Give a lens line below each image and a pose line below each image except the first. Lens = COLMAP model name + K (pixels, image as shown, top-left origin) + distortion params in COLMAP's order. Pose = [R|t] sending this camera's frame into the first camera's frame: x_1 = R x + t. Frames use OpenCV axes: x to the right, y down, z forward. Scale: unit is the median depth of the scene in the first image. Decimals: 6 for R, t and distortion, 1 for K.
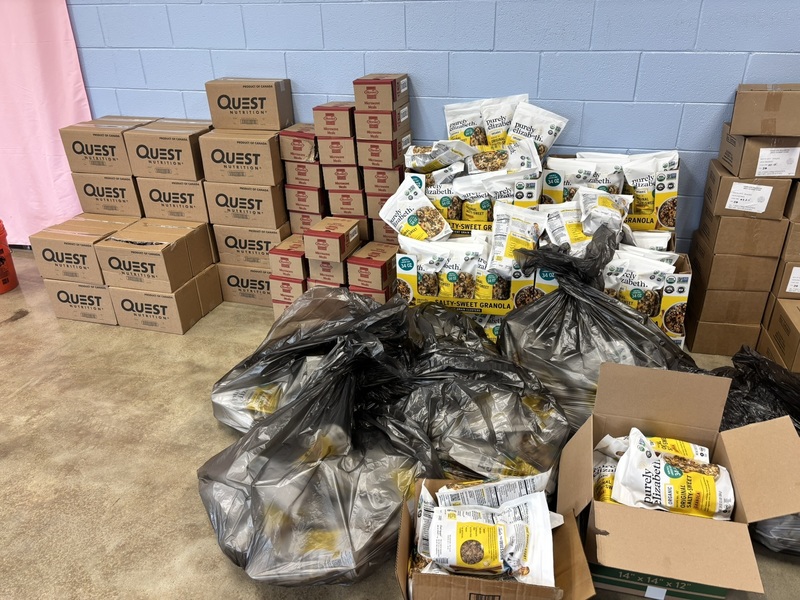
lens RADIAL K [[593.3, 0, 397.1], [0, 593.3, 295.8], [0, 0, 1]] dist [0.030378, -0.021722]
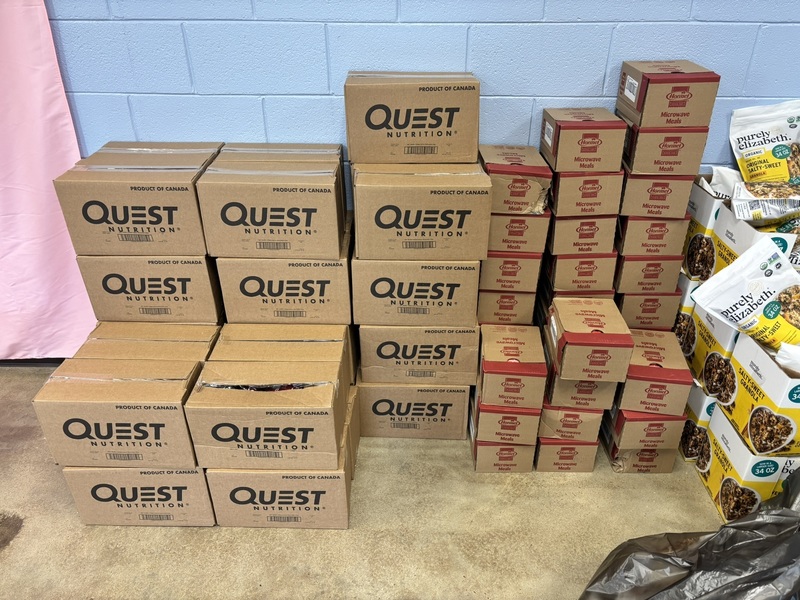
lens RADIAL K [[593.3, 0, 403.6], [0, 593.3, 307.2], [0, 0, 1]] dist [0.030378, -0.021722]
pose [[0.969241, -0.107950, 0.221177, -0.410501], [0.095469, 0.993216, 0.066396, -0.180436], [-0.226844, -0.043238, 0.972971, 0.434401]]
